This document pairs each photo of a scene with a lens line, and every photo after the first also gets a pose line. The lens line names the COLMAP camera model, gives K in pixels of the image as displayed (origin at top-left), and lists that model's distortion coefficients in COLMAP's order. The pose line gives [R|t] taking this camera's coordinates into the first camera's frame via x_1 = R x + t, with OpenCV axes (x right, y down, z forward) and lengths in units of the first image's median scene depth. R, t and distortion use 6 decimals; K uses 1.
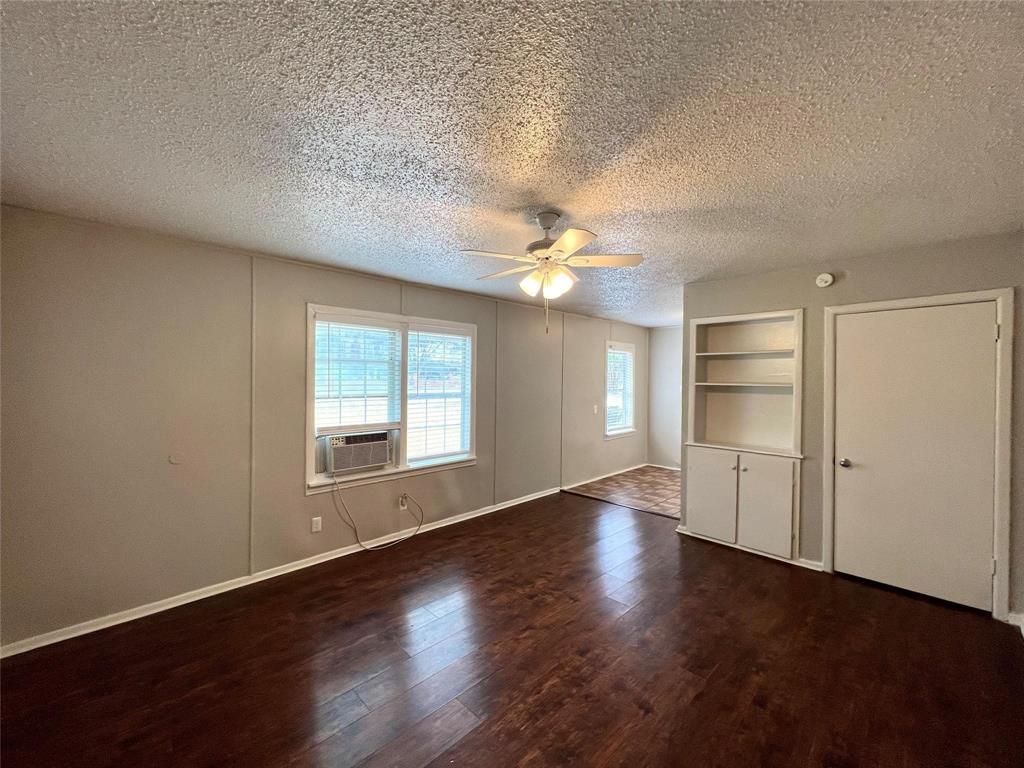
lens RADIAL K [[411.3, 0, 513.4], [0, 411.3, 382.1], [0, 0, 1]] dist [0.001521, 0.000367]
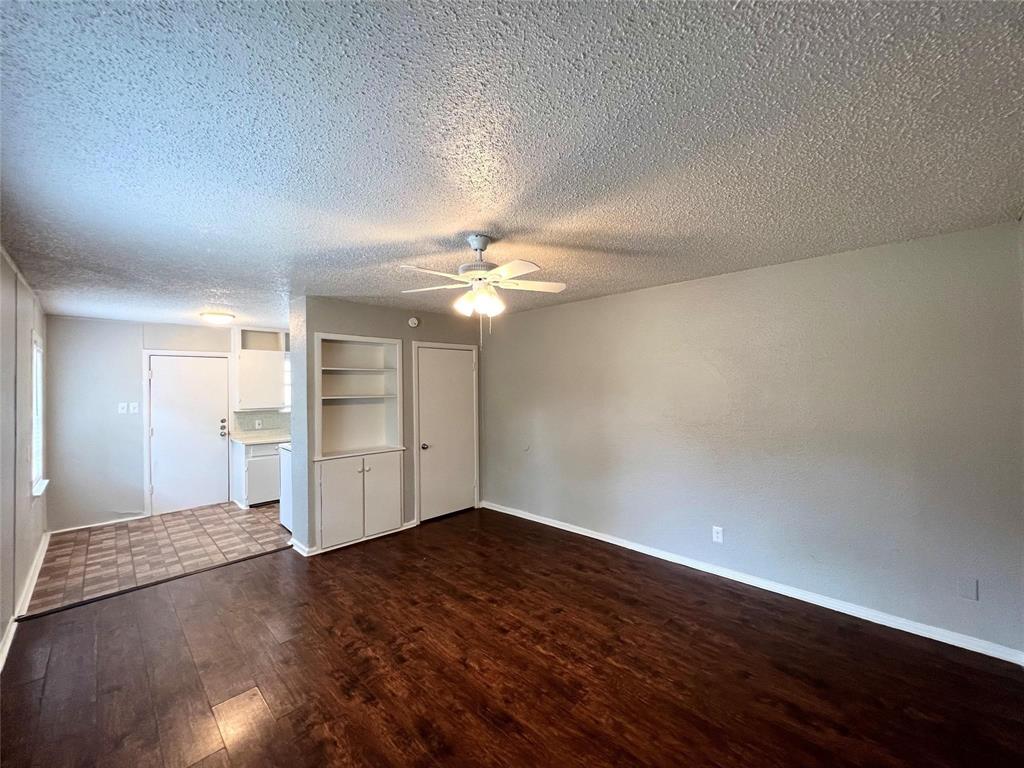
lens RADIAL K [[411.3, 0, 513.4], [0, 411.3, 382.1], [0, 0, 1]] dist [0.001521, 0.000367]
pose [[-0.011800, 0.004391, 0.999921, -0.698646], [0.020730, 0.999777, -0.004146, -0.025748], [-0.999715, 0.020679, -0.011888, 0.684208]]
